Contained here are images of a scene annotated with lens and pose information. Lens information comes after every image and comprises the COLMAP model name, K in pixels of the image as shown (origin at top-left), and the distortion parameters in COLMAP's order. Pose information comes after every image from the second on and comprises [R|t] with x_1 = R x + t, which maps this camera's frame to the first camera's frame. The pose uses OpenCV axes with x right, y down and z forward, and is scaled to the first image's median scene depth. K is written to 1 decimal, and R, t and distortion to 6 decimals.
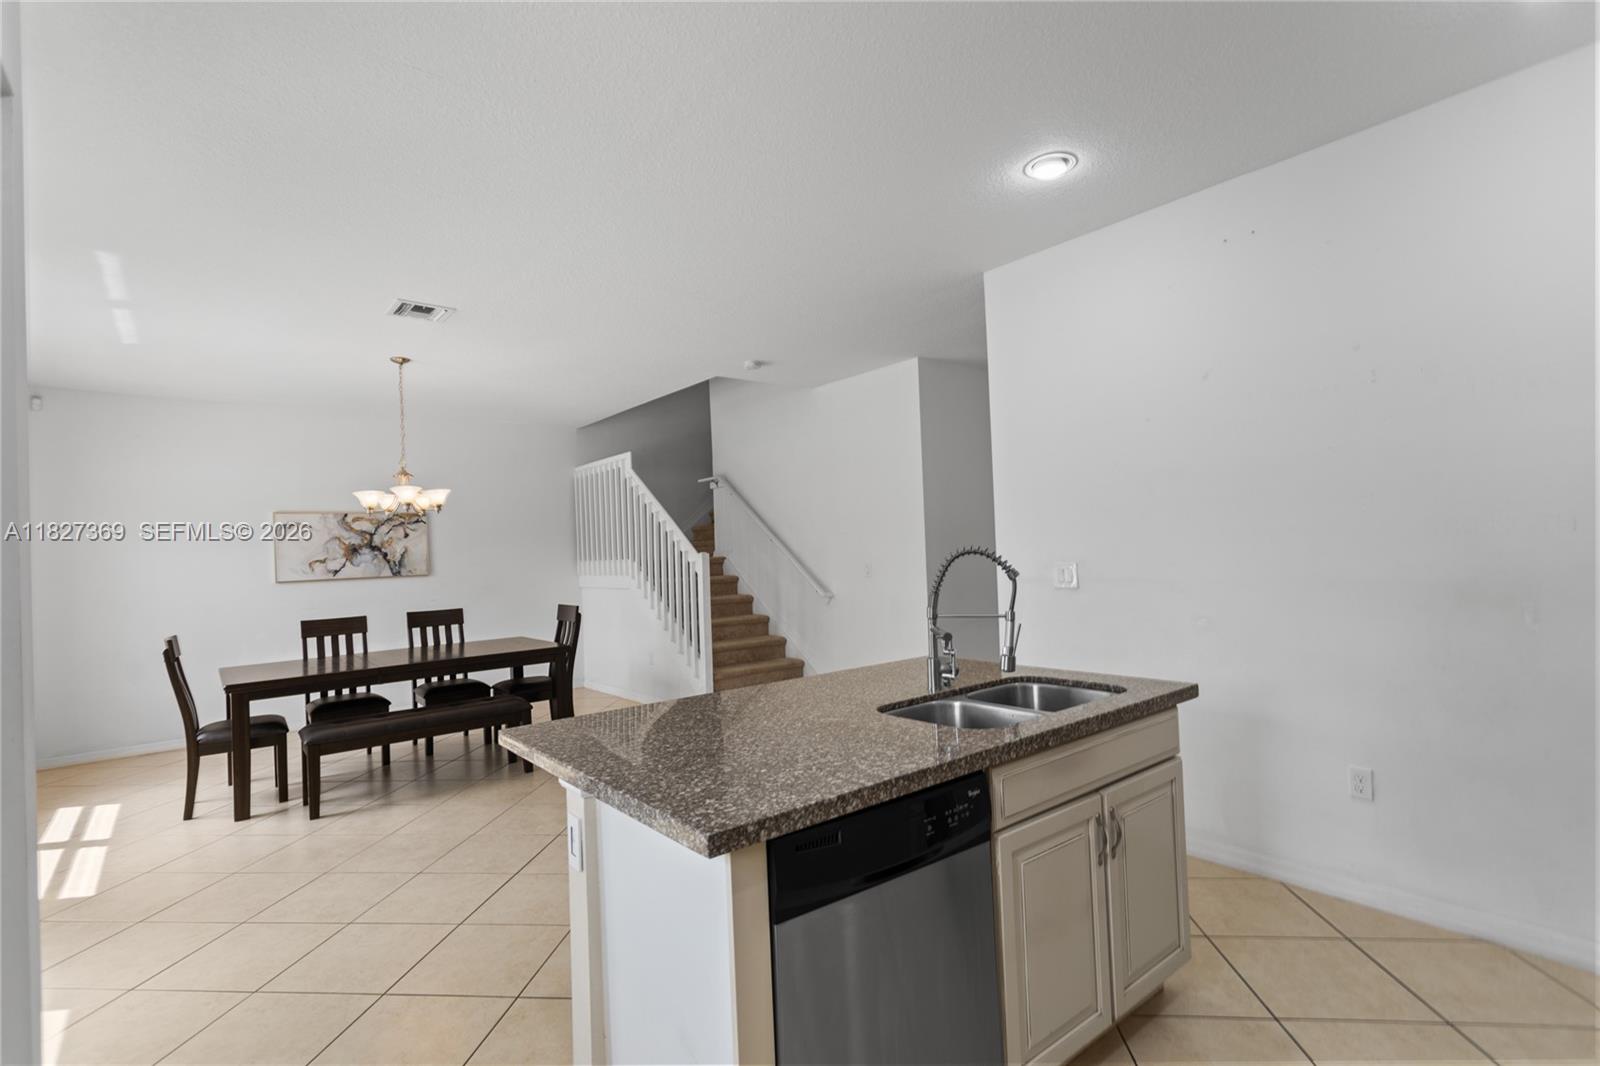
lens RADIAL K [[753.0, 0, 796.8], [0, 753.0, 539.5], [0, 0, 1]] dist [-0.005426, 0.015231]
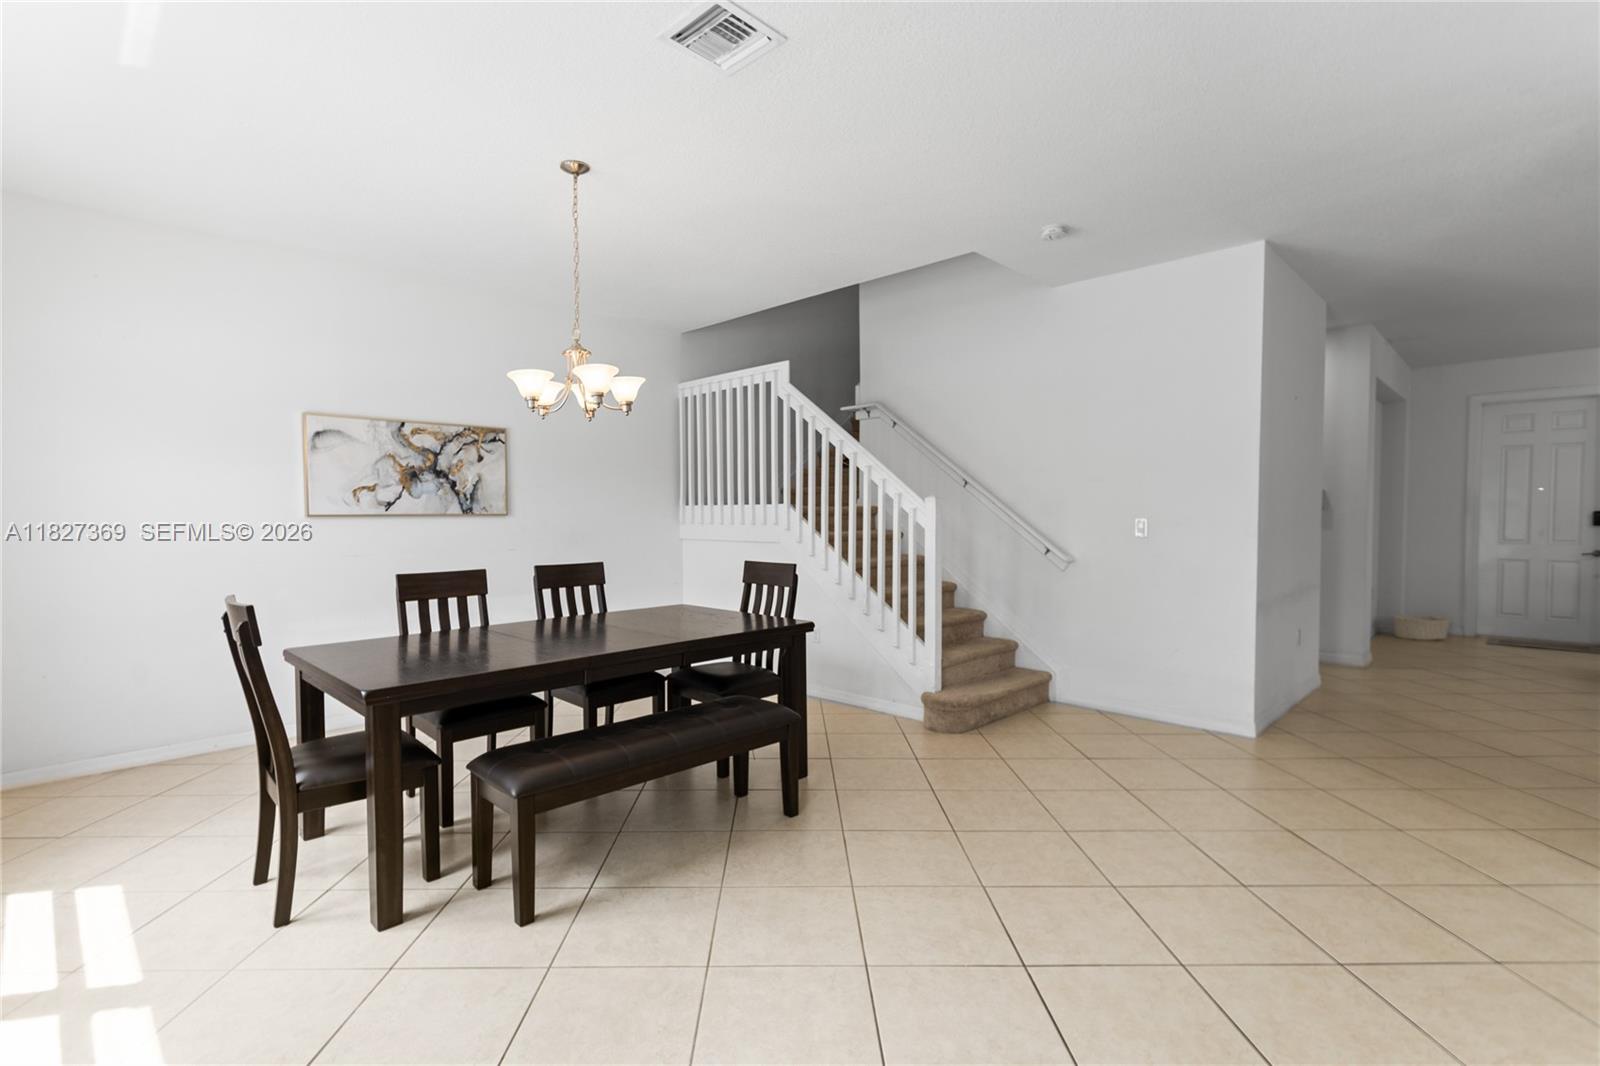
lens RADIAL K [[753.0, 0, 796.8], [0, 753.0, 539.5], [0, 0, 1]] dist [-0.005426, 0.015231]
pose [[0.992875, 0.032374, 0.114676, -0.310797], [-0.037941, 0.998188, 0.046699, 0.027938], [-0.112956, -0.050718, 0.992305, 0.258402]]
